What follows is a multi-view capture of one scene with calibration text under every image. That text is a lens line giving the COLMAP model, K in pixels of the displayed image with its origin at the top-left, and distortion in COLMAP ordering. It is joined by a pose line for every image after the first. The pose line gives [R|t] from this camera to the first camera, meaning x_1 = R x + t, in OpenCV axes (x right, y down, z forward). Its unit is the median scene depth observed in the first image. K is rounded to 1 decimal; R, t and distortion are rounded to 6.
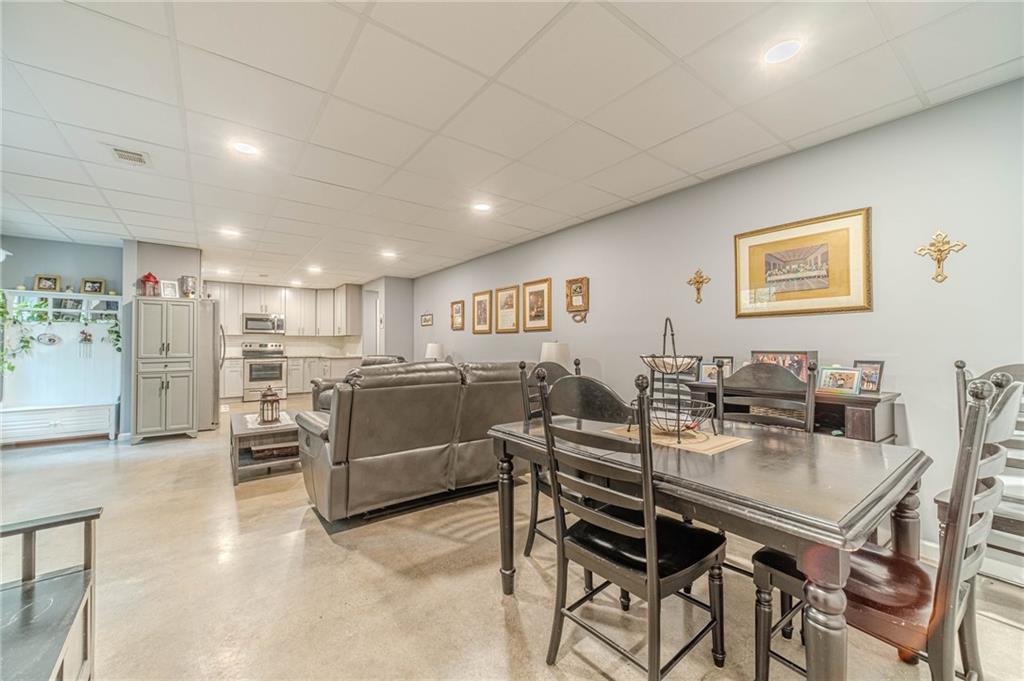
lens RADIAL K [[403.2, 0, 504.6], [0, 403.2, 341.3], [0, 0, 1]] dist [-0.000679, -0.000044]
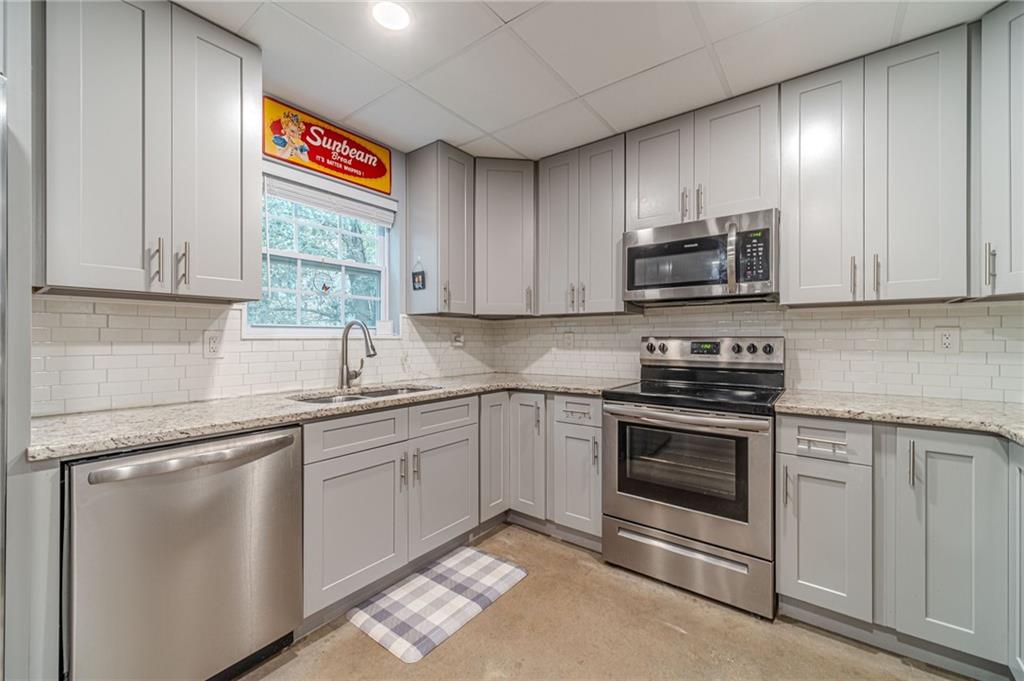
lens RADIAL K [[403.2, 0, 514.1], [0, 403.2, 339.3], [0, 0, 1]] dist [-0.000679, -0.000044]
pose [[0.280259, 0.002585, -0.959921, -0.597164], [0.009386, 0.999941, 0.005433, 0.004110], [0.959878, -0.010533, 0.280218, 1.276154]]
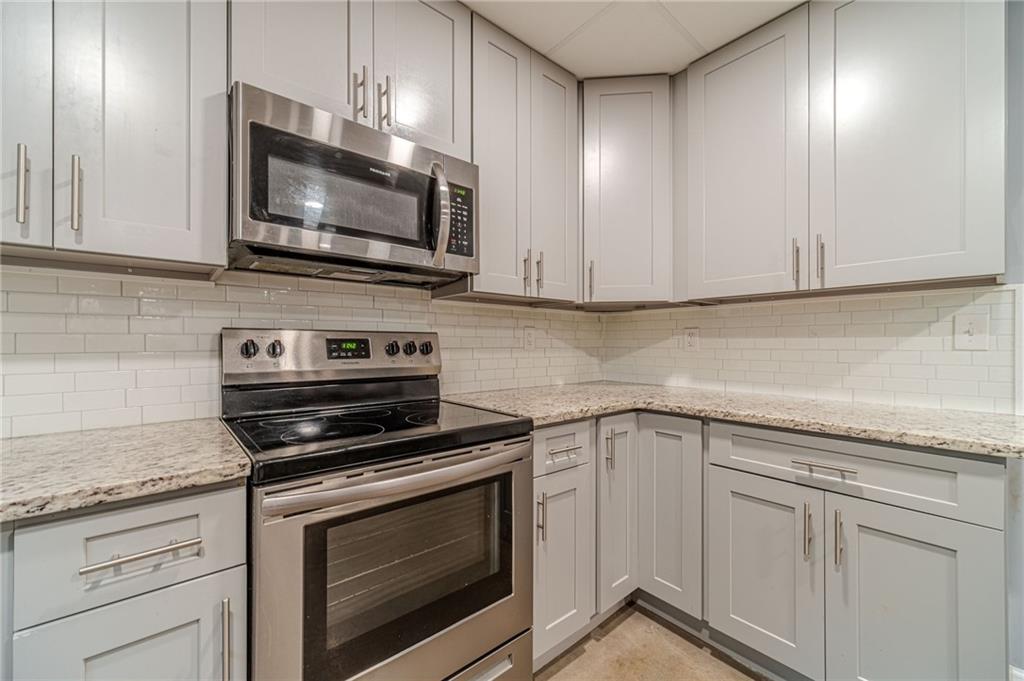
lens RADIAL K [[403.2, 0, 501.5], [0, 403.2, 346.8], [0, 0, 1]] dist [-0.000679, -0.000044]
pose [[0.998086, 0.003599, 0.061734, -0.868464], [-0.004674, 0.999840, 0.017284, 0.011524], [-0.061662, -0.017540, 0.997943, 1.317458]]
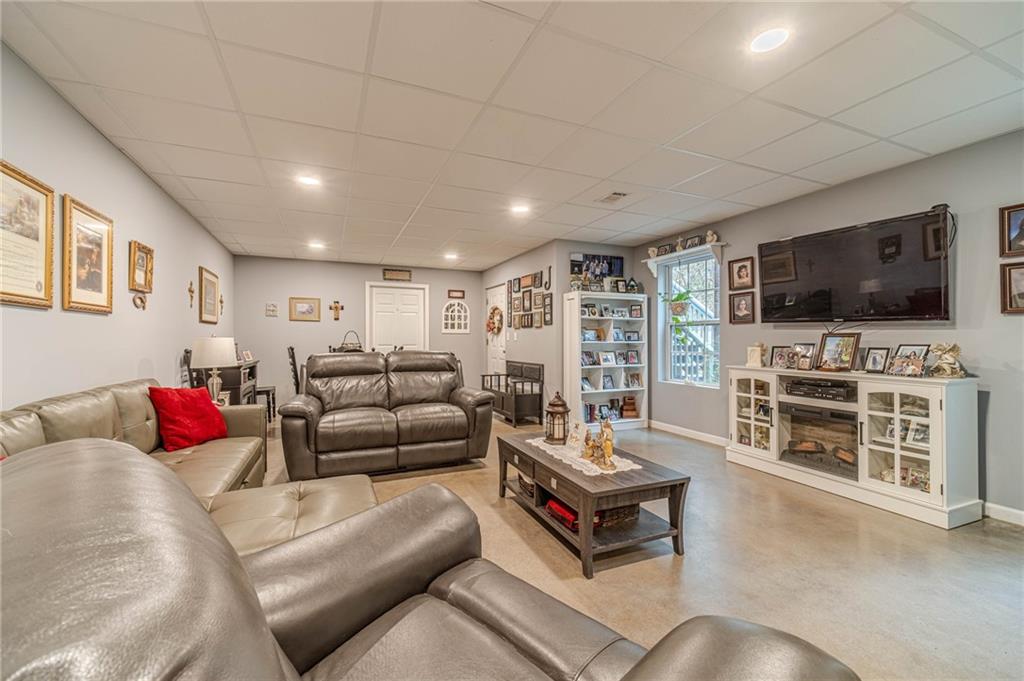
lens RADIAL K [[403.2, 0, 511.6], [0, 403.2, 337.1], [0, 0, 1]] dist [-0.000679, -0.000044]
pose [[-0.978242, 0.007631, 0.207326, -0.418043], [0.004645, 0.999878, -0.014883, 0.010315], [-0.207414, -0.013596, -0.978159, 1.150988]]
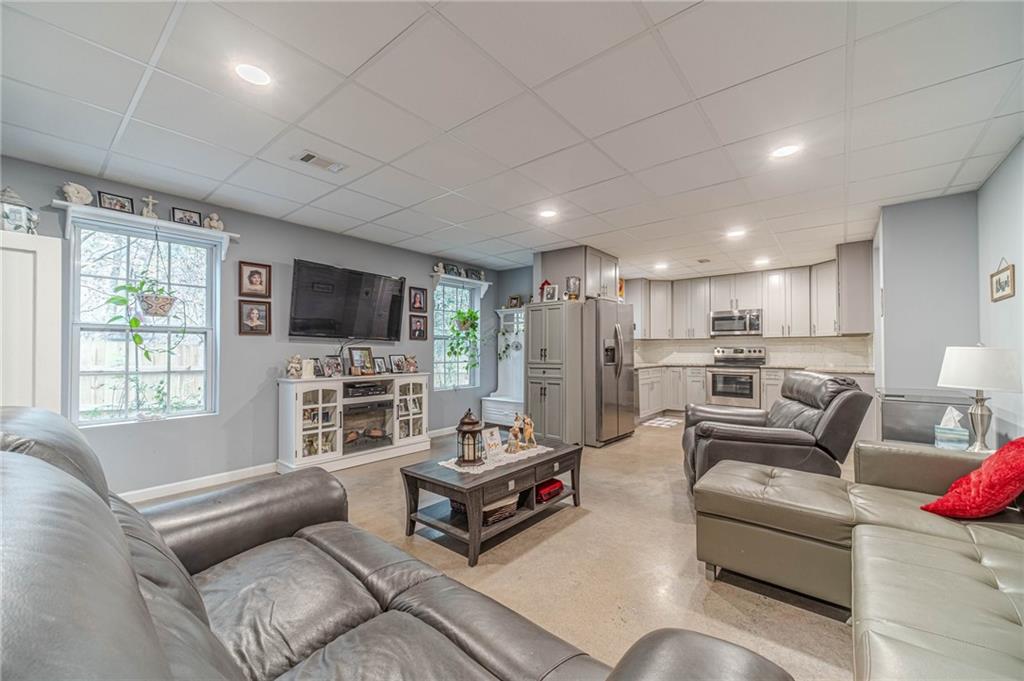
lens RADIAL K [[403.2, 0, 516.3], [0, 403.2, 349.2], [0, 0, 1]] dist [-0.000679, -0.000044]
pose [[0.265799, -0.003500, -0.964022, 0.067418], [0.010089, 0.999949, -0.000849, 0.005404], [0.963976, -0.009500, 0.265821, 0.597649]]
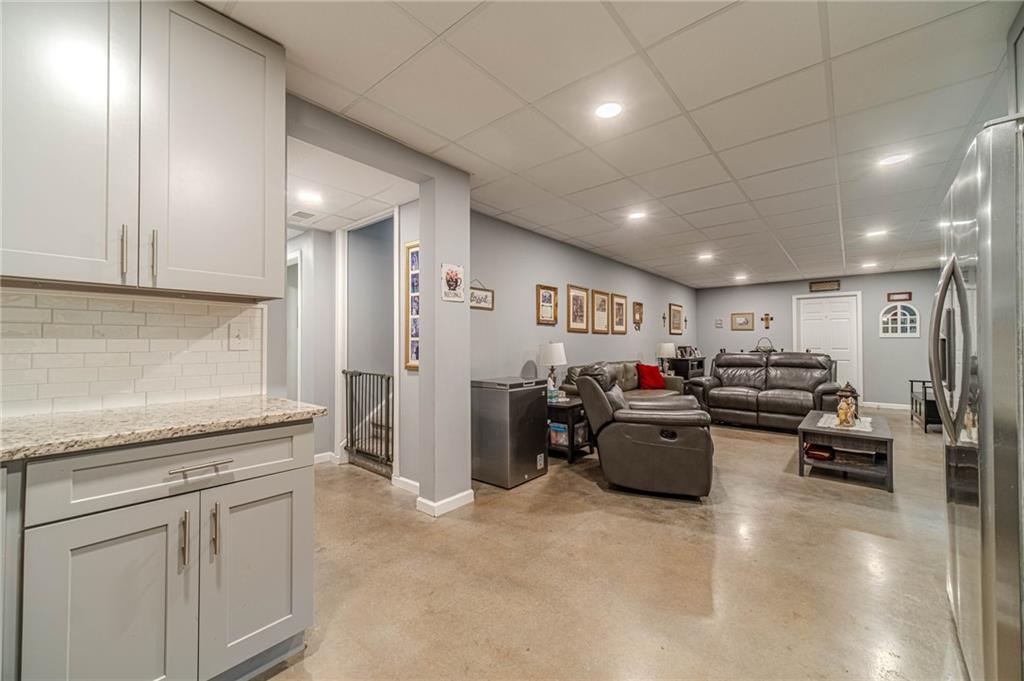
lens RADIAL K [[403.2, 0, 512.9], [0, 403.2, 337.1], [0, 0, 1]] dist [-0.000679, -0.000044]
pose [[-0.232345, 0.020224, 0.972423, -0.912819], [-0.005847, 0.999737, -0.022189, 0.011779], [-0.972616, -0.010842, -0.232166, 1.376100]]
